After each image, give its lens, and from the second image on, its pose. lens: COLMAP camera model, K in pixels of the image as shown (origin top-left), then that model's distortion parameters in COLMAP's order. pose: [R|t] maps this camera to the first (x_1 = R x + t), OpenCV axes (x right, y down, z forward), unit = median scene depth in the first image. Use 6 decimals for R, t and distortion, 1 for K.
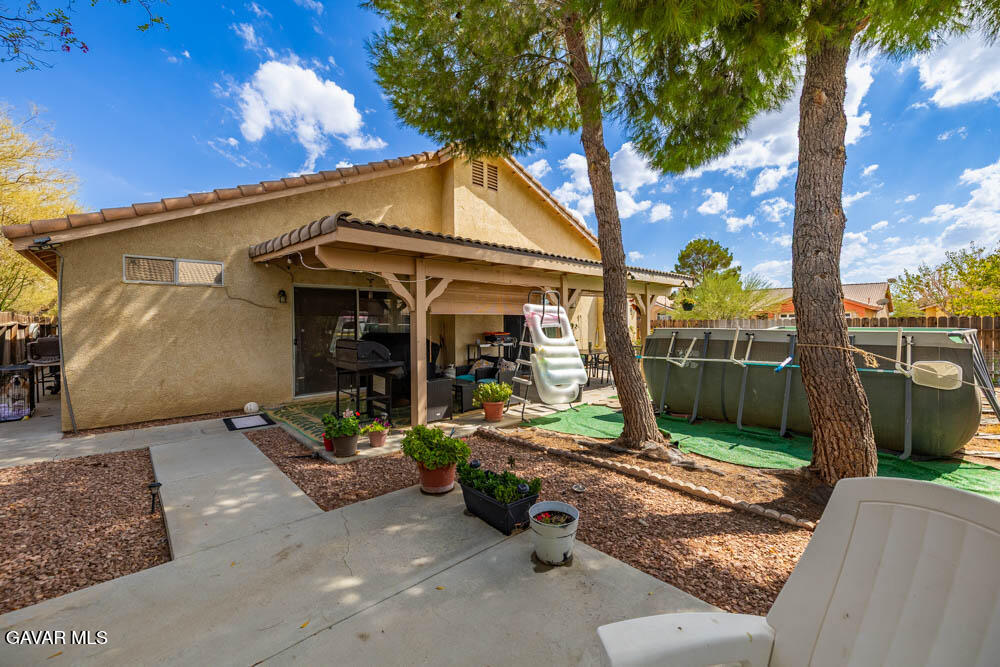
lens RADIAL K [[412.4, 0, 496.4], [0, 412.4, 330.8], [0, 0, 1]] dist [0.001011, 0.000076]
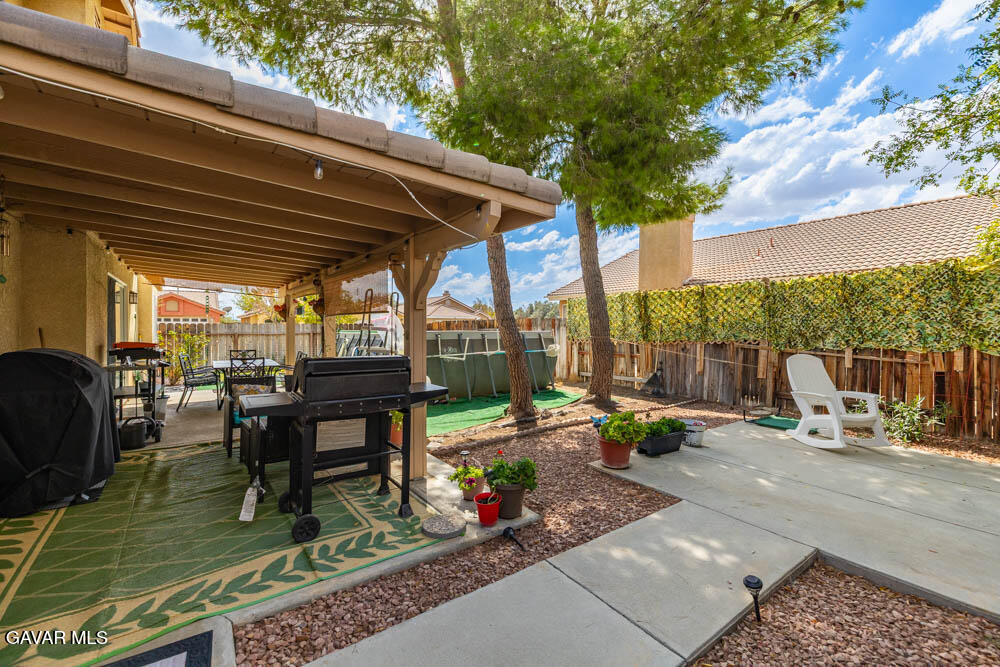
lens RADIAL K [[412.4, 0, 496.5], [0, 412.4, 329.5], [0, 0, 1]] dist [0.001011, 0.000076]
pose [[0.121630, -0.010978, 0.992515, -1.240141], [0.024244, 0.999673, 0.008086, -0.026491], [-0.992279, 0.023079, 0.121857, 1.073345]]
